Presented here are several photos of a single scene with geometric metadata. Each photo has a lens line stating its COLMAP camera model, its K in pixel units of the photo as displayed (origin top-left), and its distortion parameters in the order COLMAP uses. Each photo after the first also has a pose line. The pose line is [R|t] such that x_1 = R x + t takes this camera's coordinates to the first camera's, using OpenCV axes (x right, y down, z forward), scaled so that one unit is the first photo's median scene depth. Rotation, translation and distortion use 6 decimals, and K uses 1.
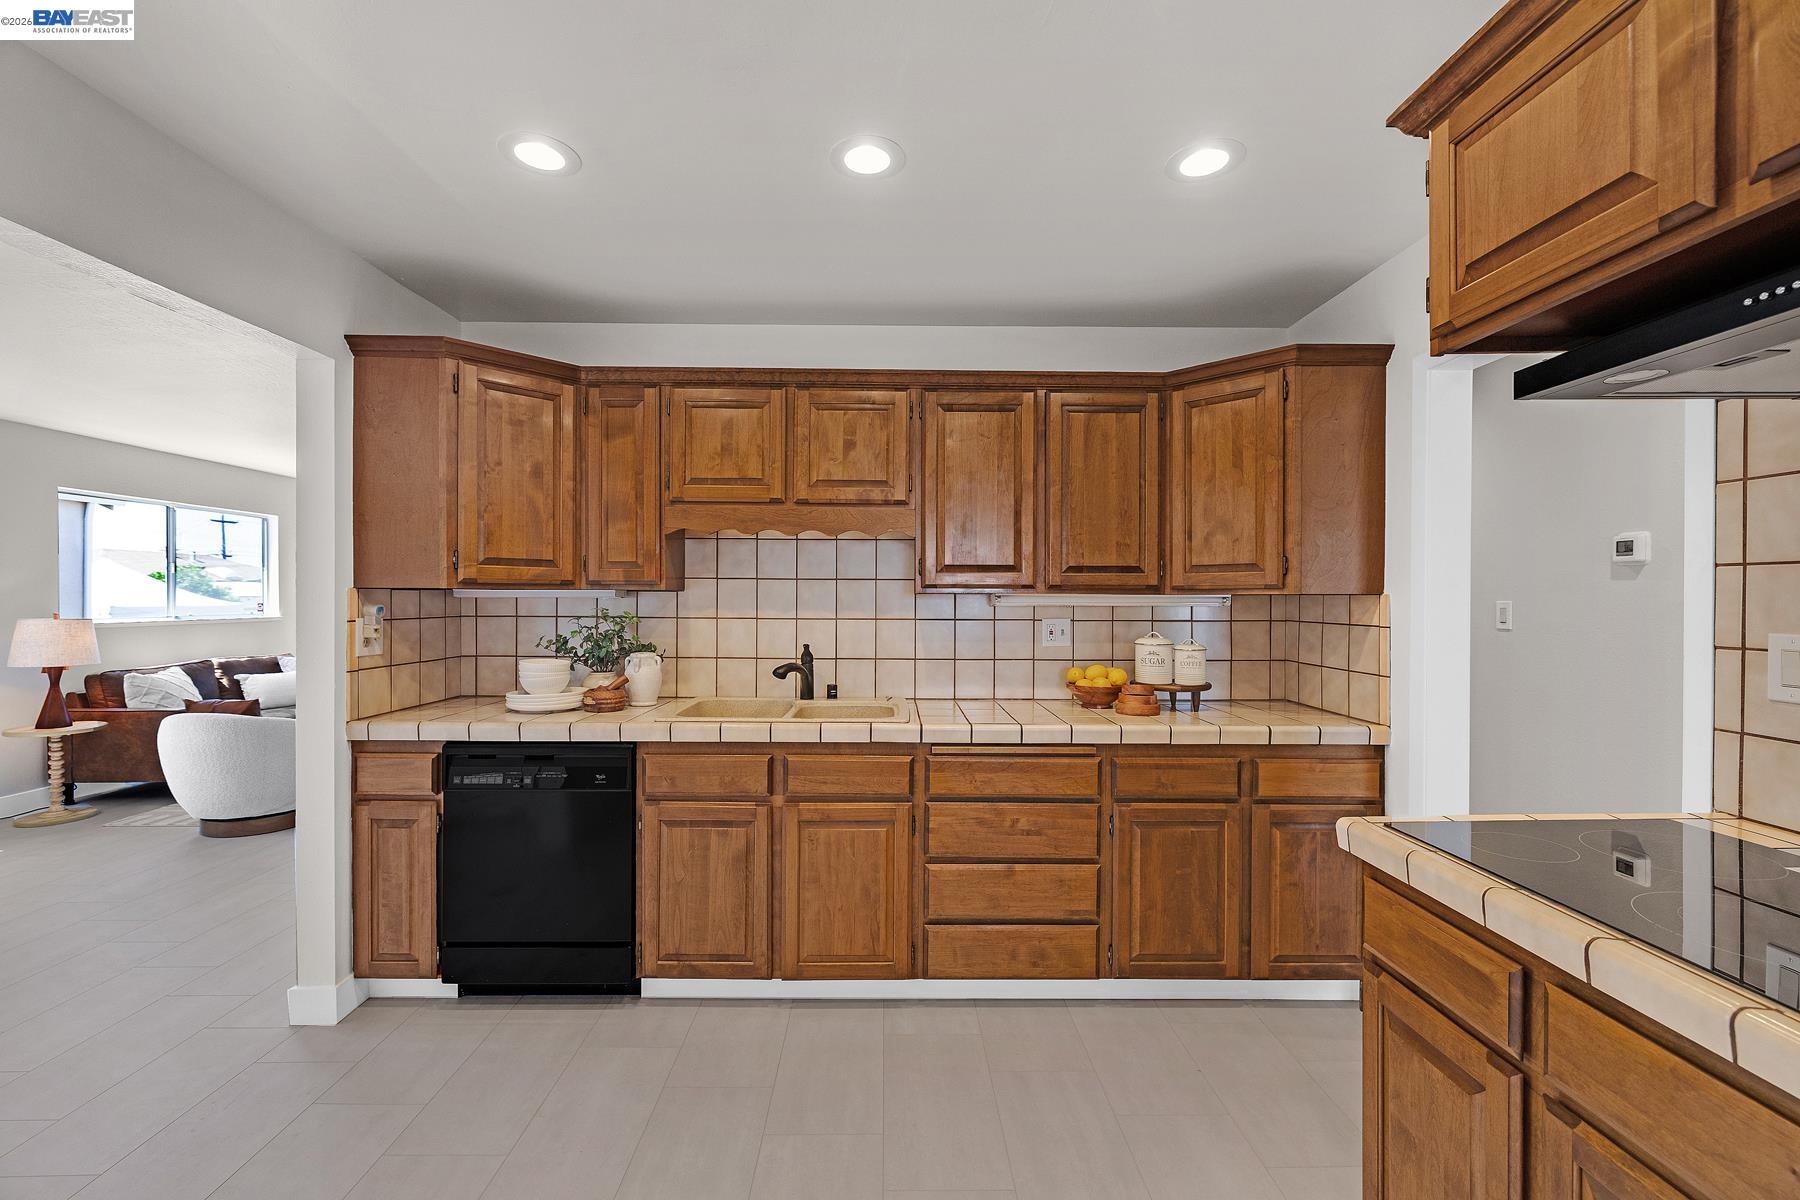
lens RADIAL K [[760.6, 0, 894.1], [0, 760.6, 594.4], [0, 0, 1]] dist [-0.001712, -0.000300]
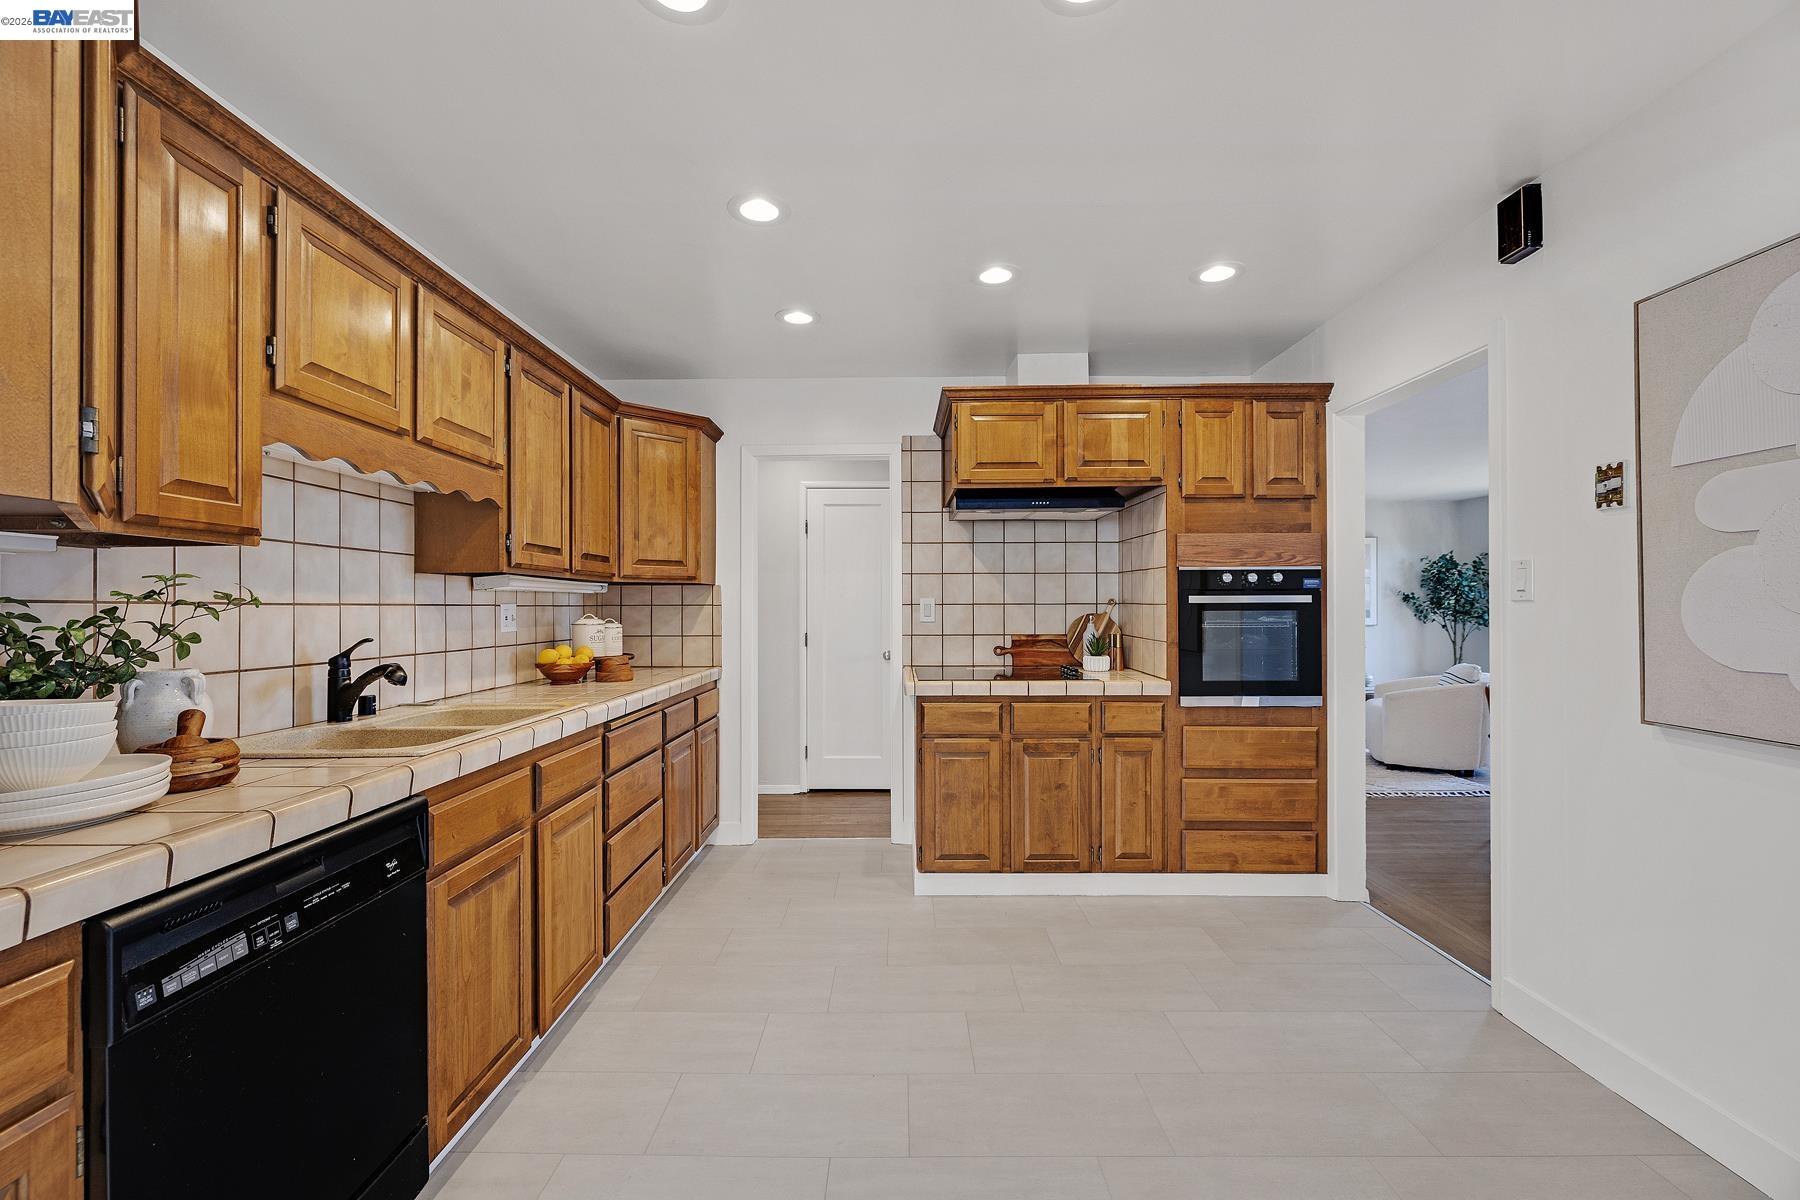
lens RADIAL K [[760.6, 0, 896.7], [0, 760.6, 603.2], [0, 0, 1]] dist [-0.001712, -0.000300]
pose [[0.005209, 0.000661, 0.999986, -0.925910], [0.002824, 0.999996, -0.000676, 0.039457], [-0.999982, 0.002827, 0.005207, 0.583133]]
